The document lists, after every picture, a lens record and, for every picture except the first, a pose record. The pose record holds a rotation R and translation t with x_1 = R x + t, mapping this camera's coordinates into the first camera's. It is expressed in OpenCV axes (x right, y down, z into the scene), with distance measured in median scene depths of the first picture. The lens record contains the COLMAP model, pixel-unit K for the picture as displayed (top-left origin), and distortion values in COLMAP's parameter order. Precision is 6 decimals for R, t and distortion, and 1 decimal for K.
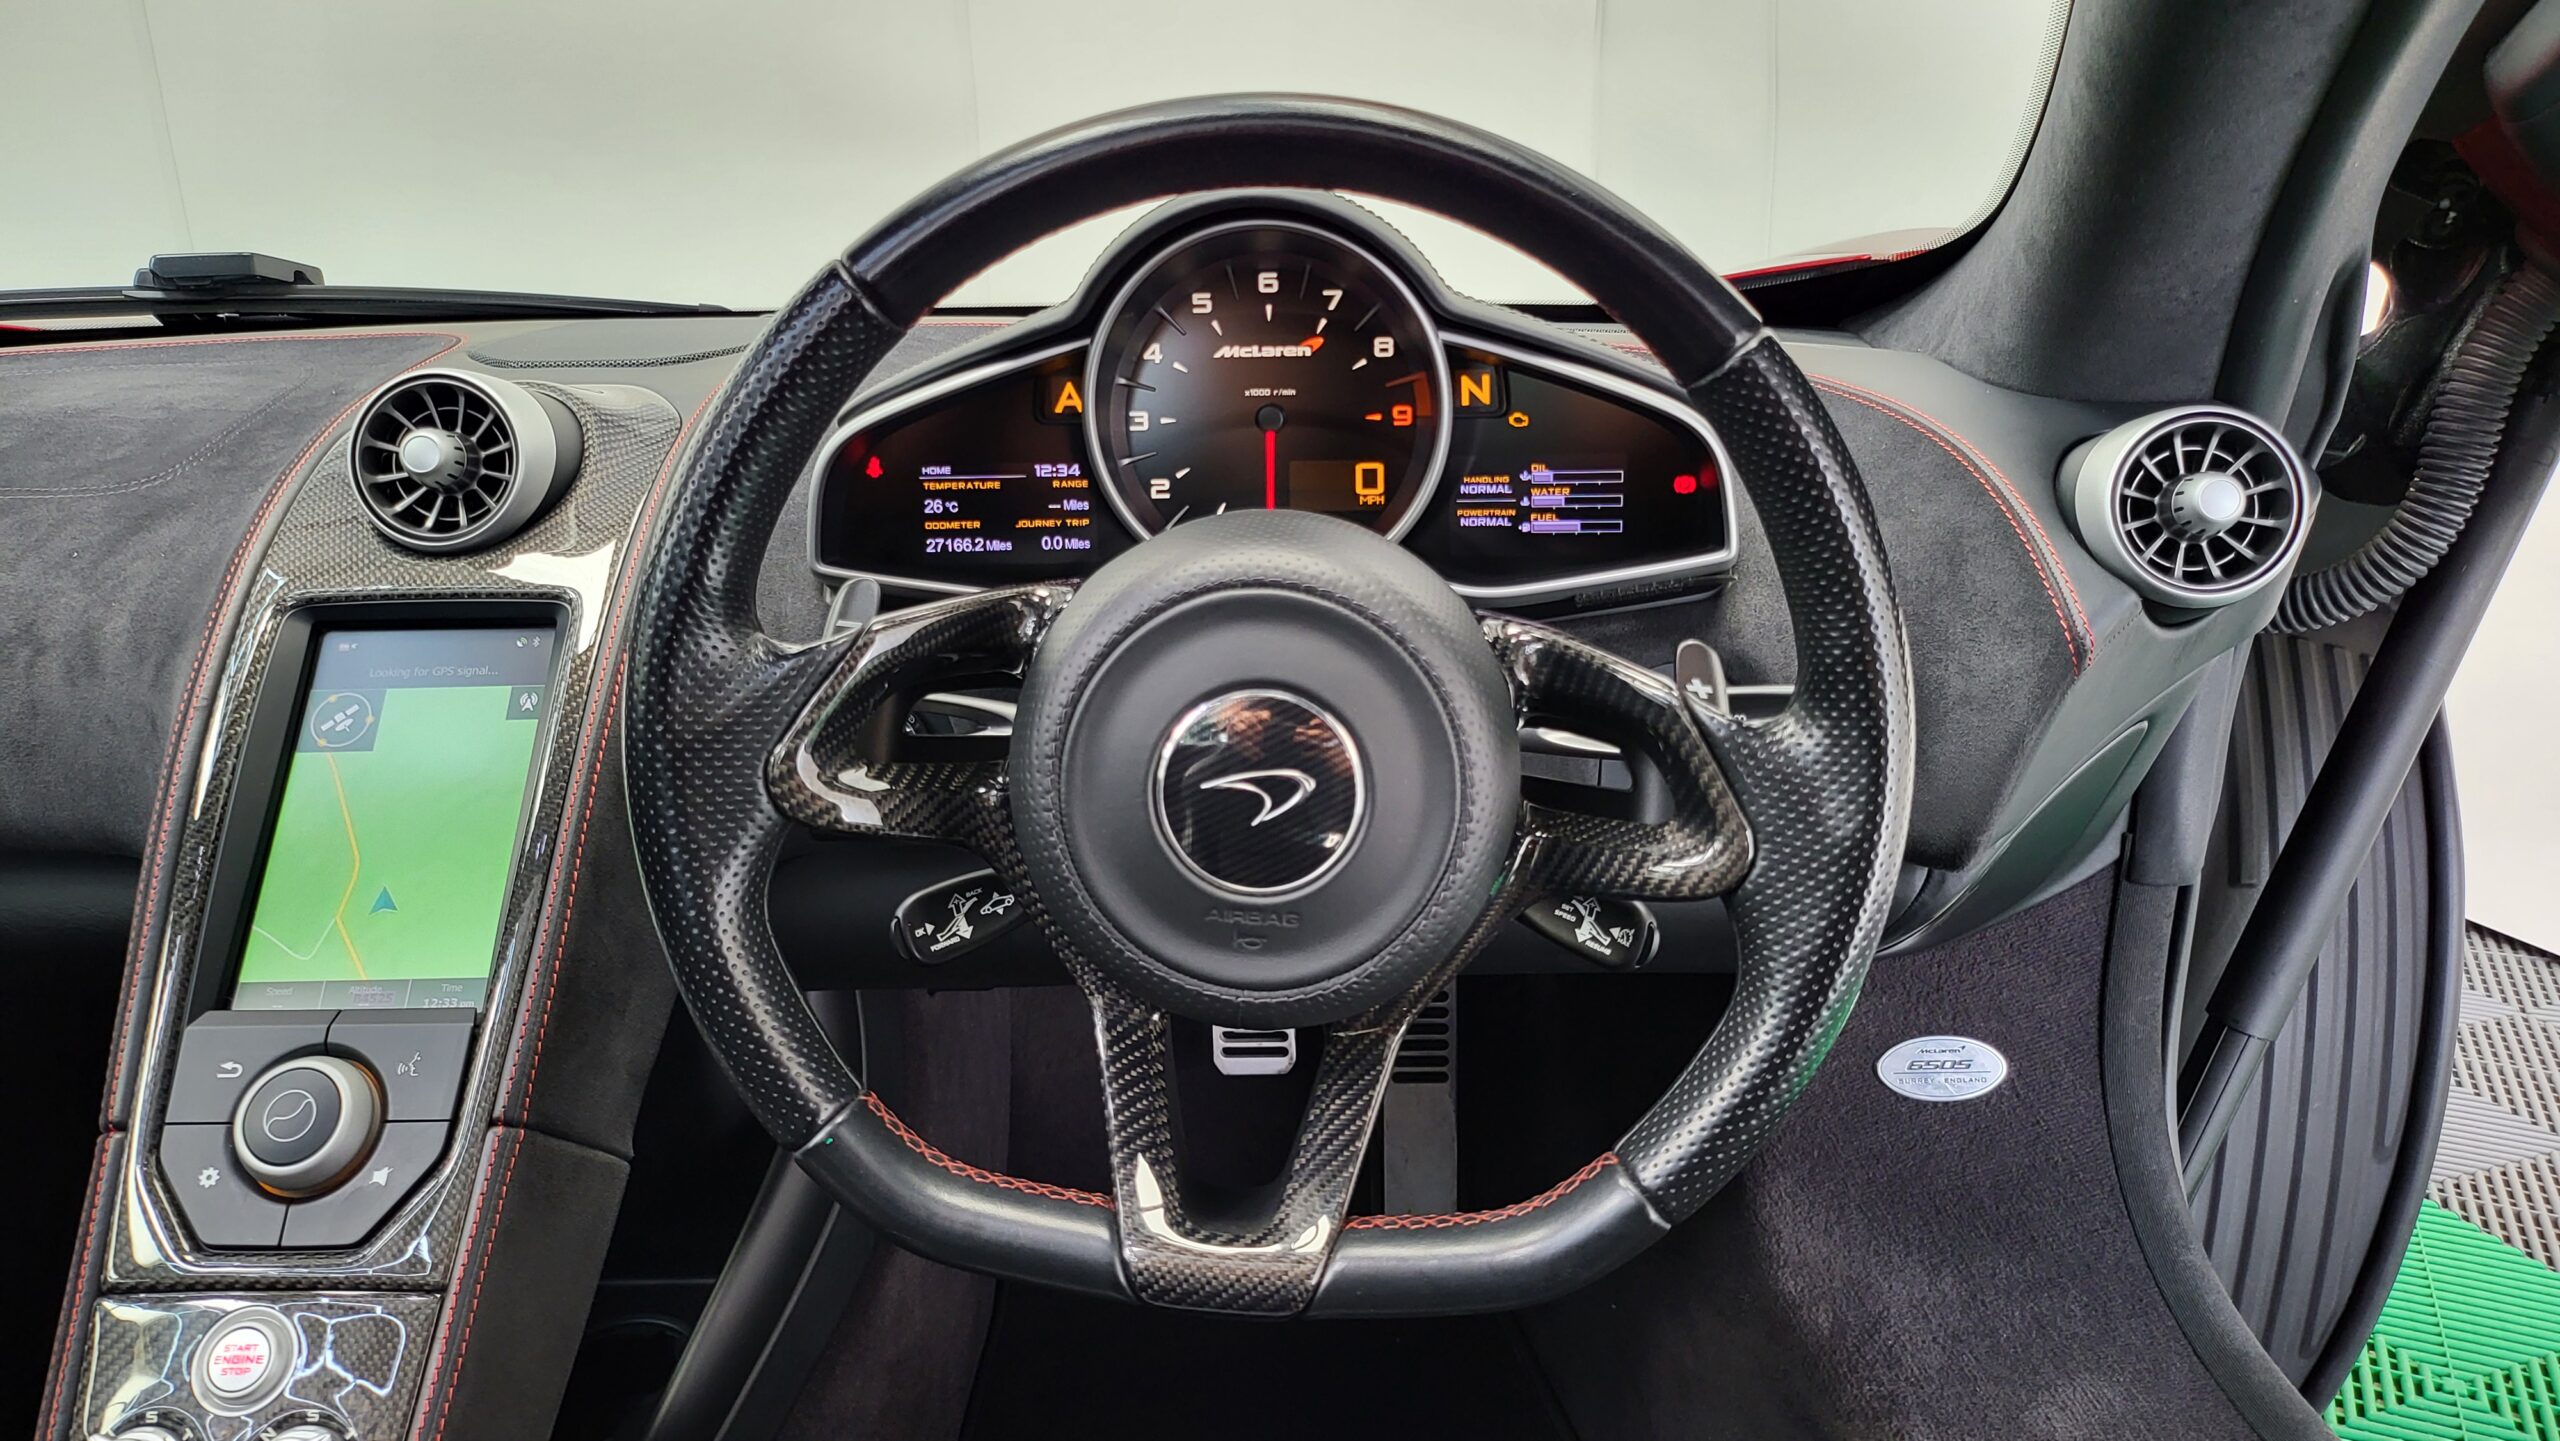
lens RADIAL K [[1822.2, 0, 1292.9], [0, 1822.2, 711.0], [0, 0, 1]] dist [0.045018, -0.049063]
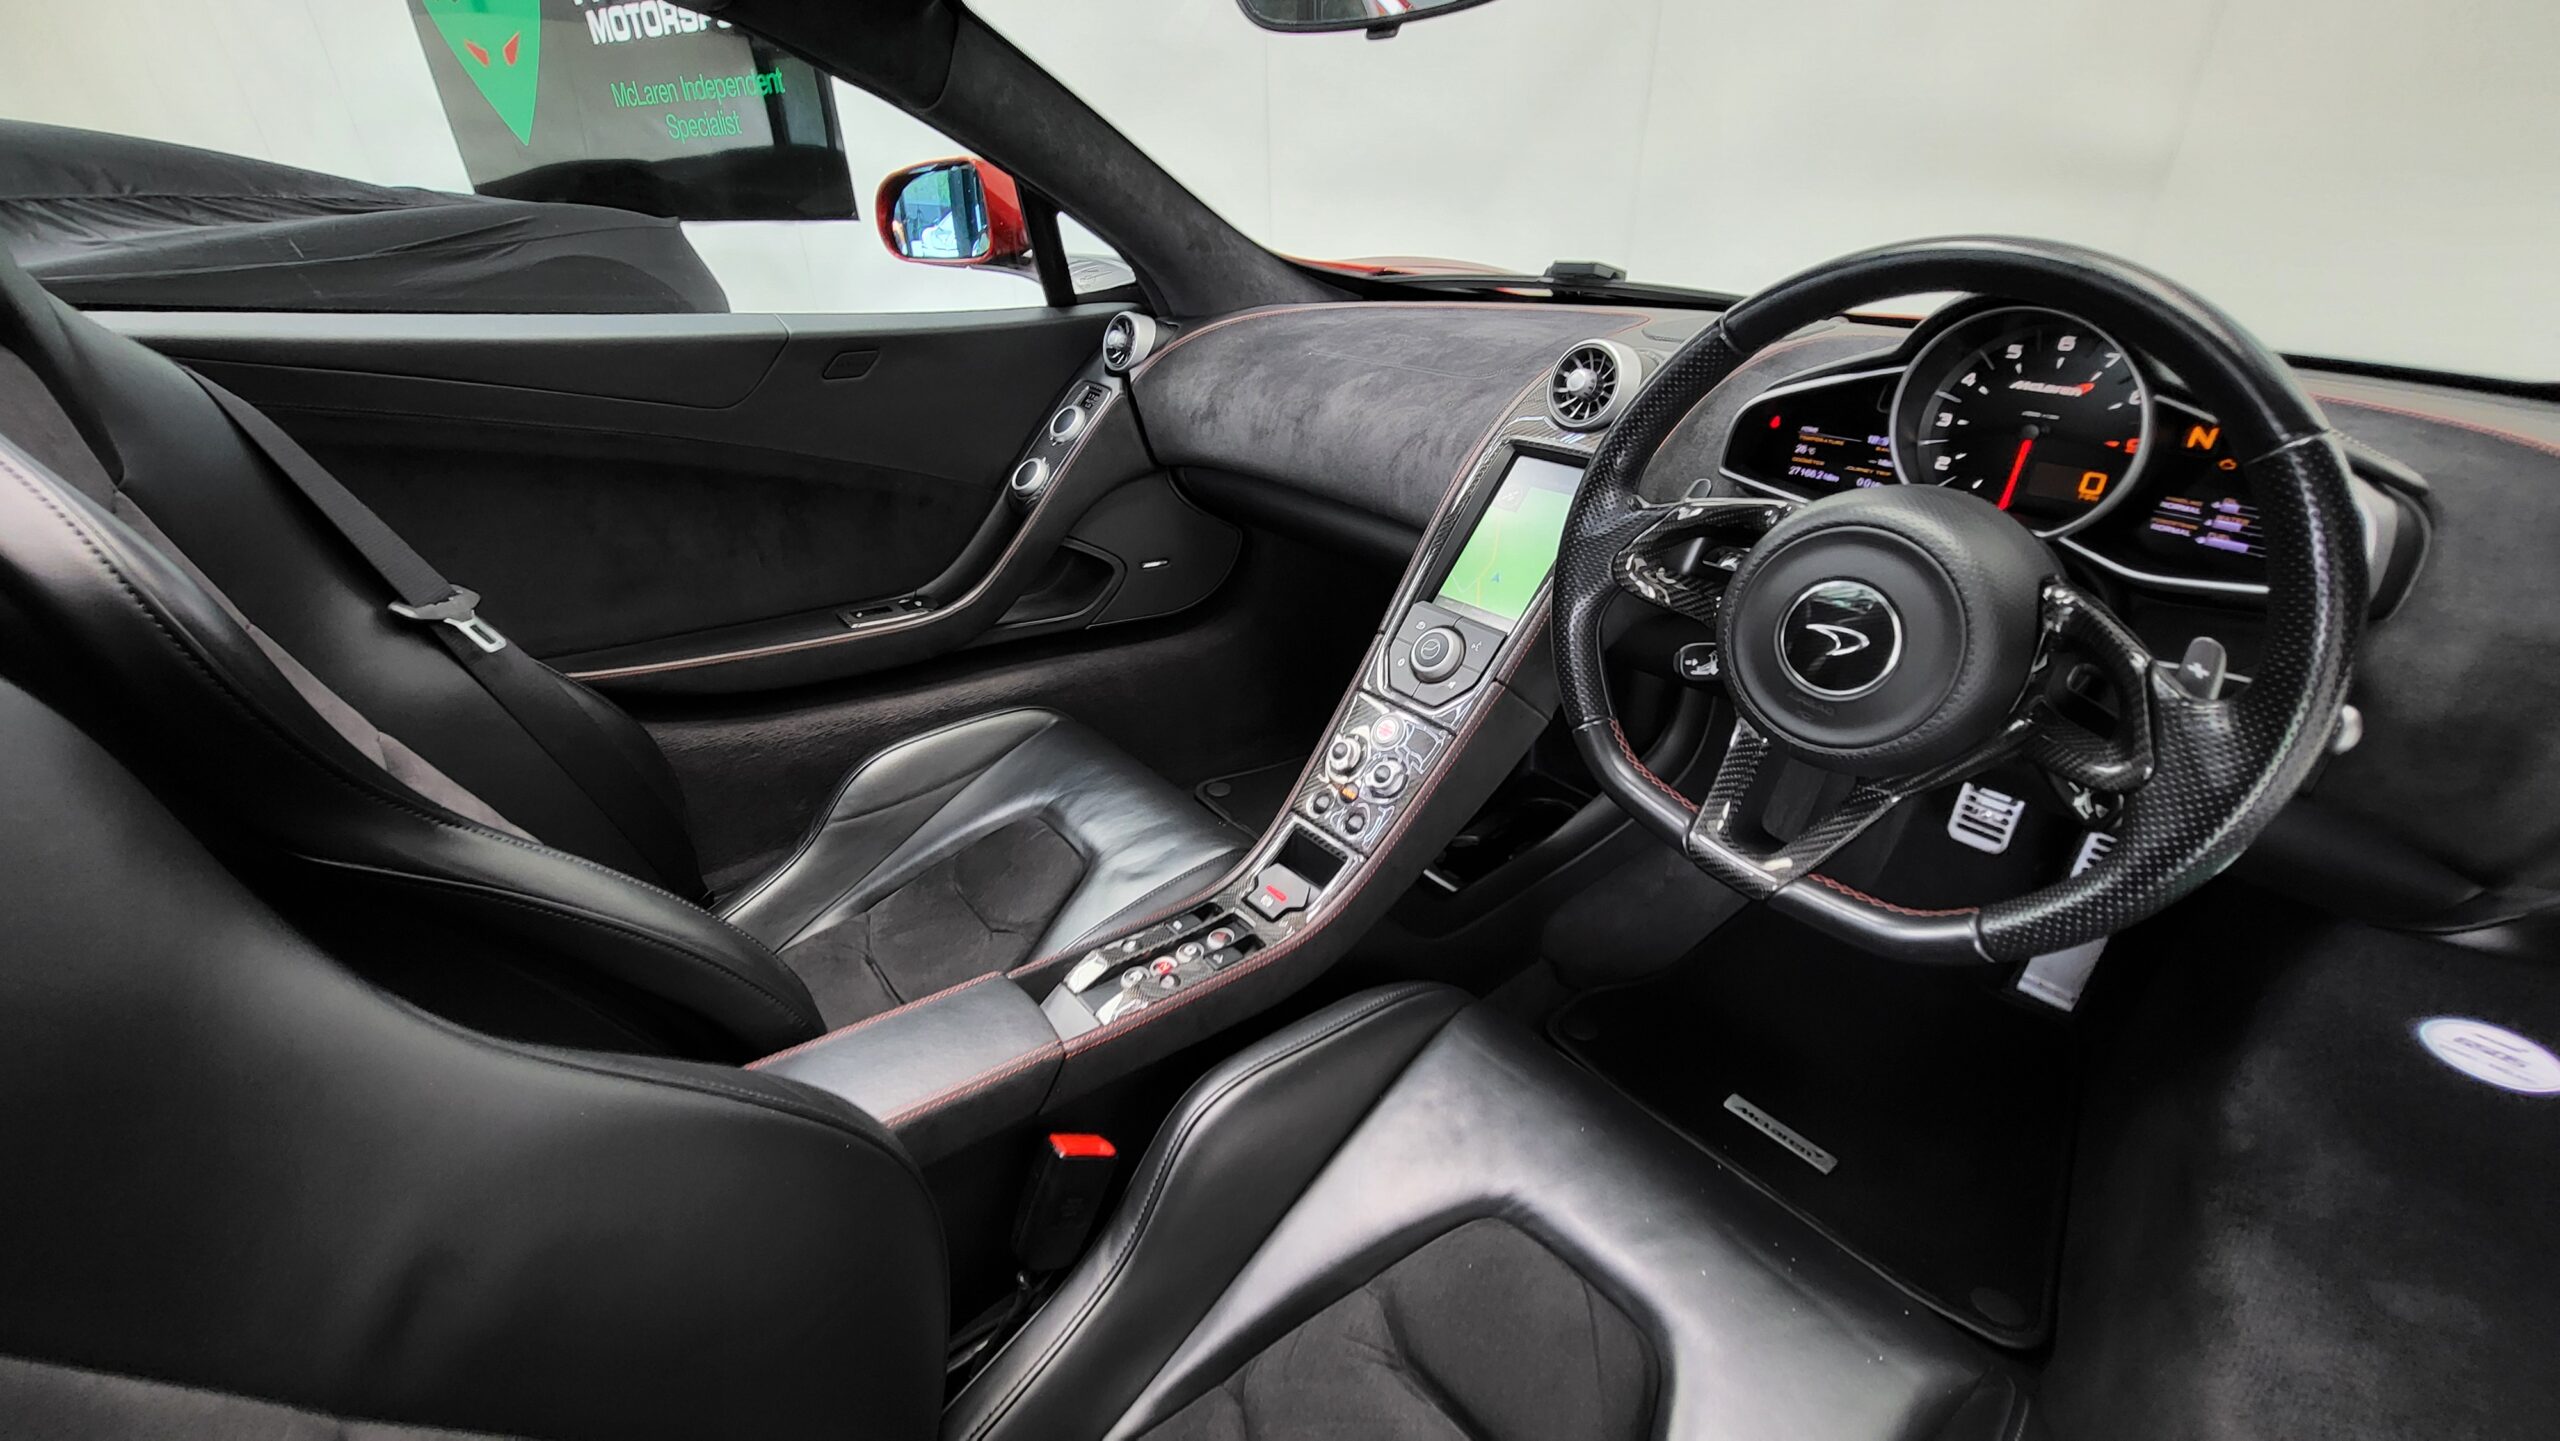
lens RADIAL K [[1017.8, 0, 1291.4], [0, 1017.8, 732.1], [0, 0, 1]] dist [0.000461, -0.001450]
pose [[0.657293, 0.369214, -0.656998, 0.240501], [-0.228501, 0.928371, 0.293113, -0.031525], [0.718159, -0.042536, 0.694577, -0.081518]]
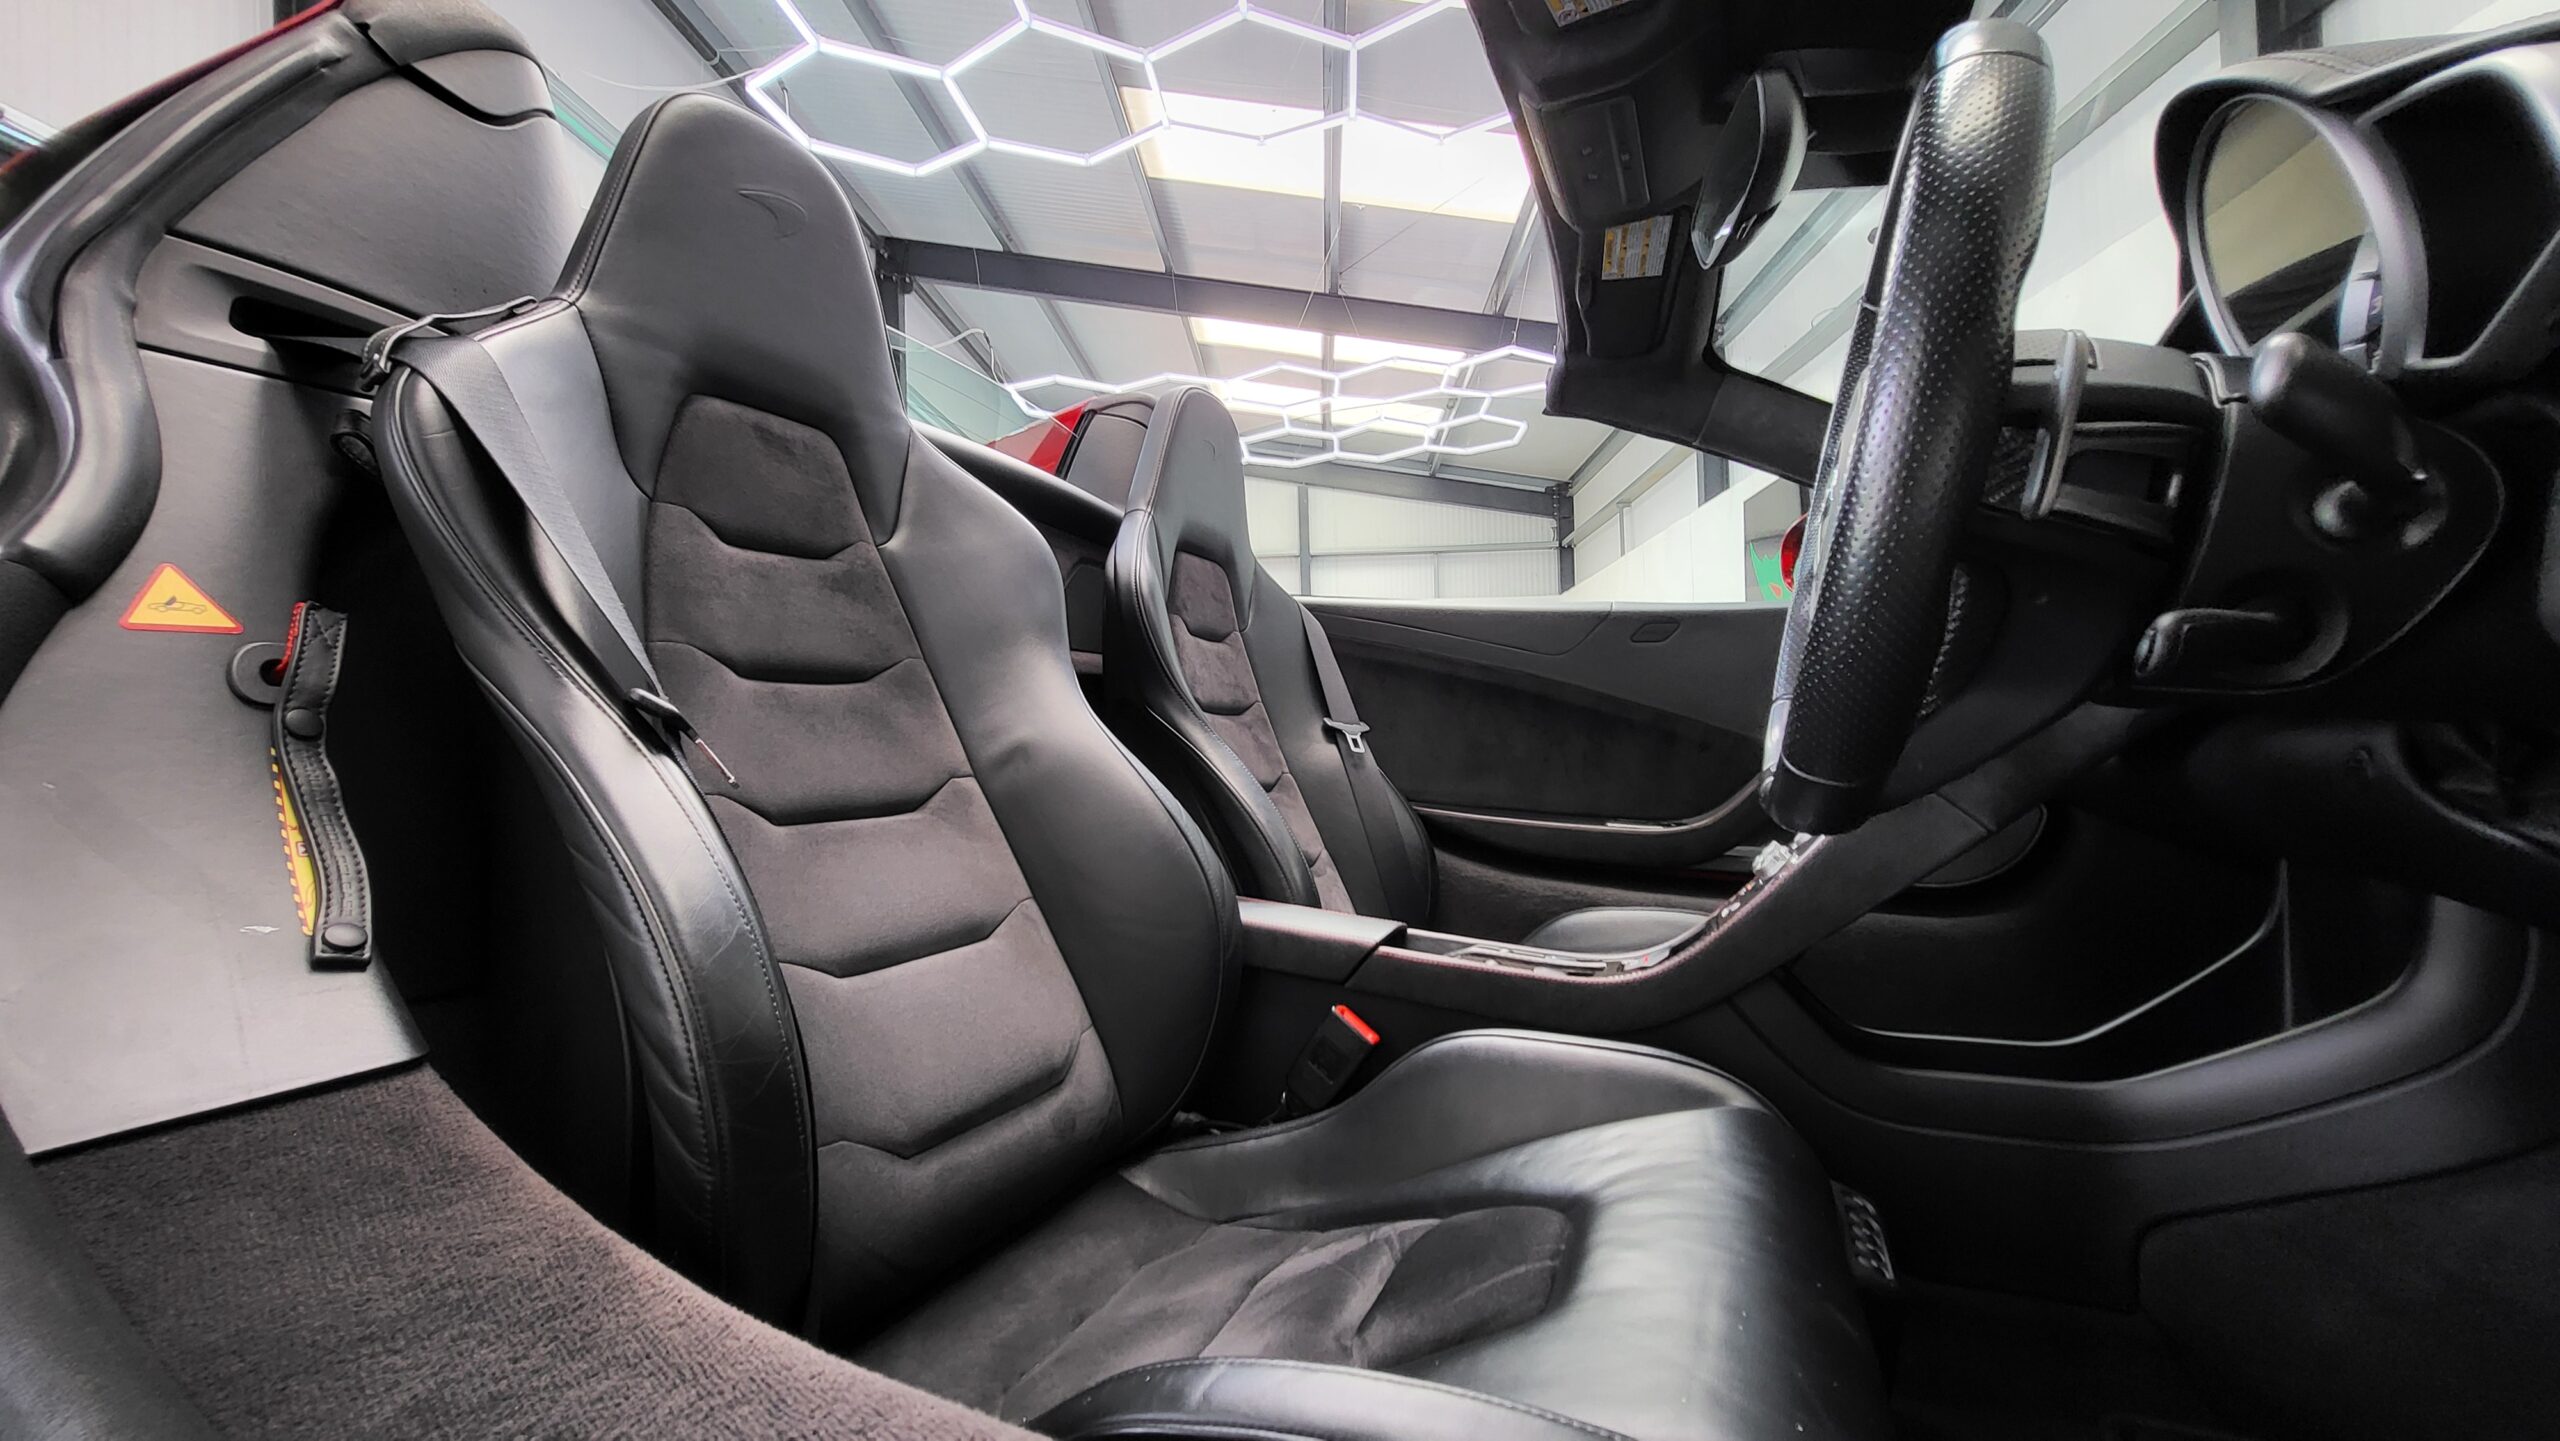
lens RADIAL K [[1017.8, 0, 1281.5], [0, 1017.8, 722.9], [0, 0, 1]] dist [0.000461, -0.001450]
pose [[-0.382887, 0.010897, -0.923731, 0.785030], [-0.245046, 0.962912, 0.112931, 0.193428], [0.890702, 0.269597, -0.366016, 0.696650]]
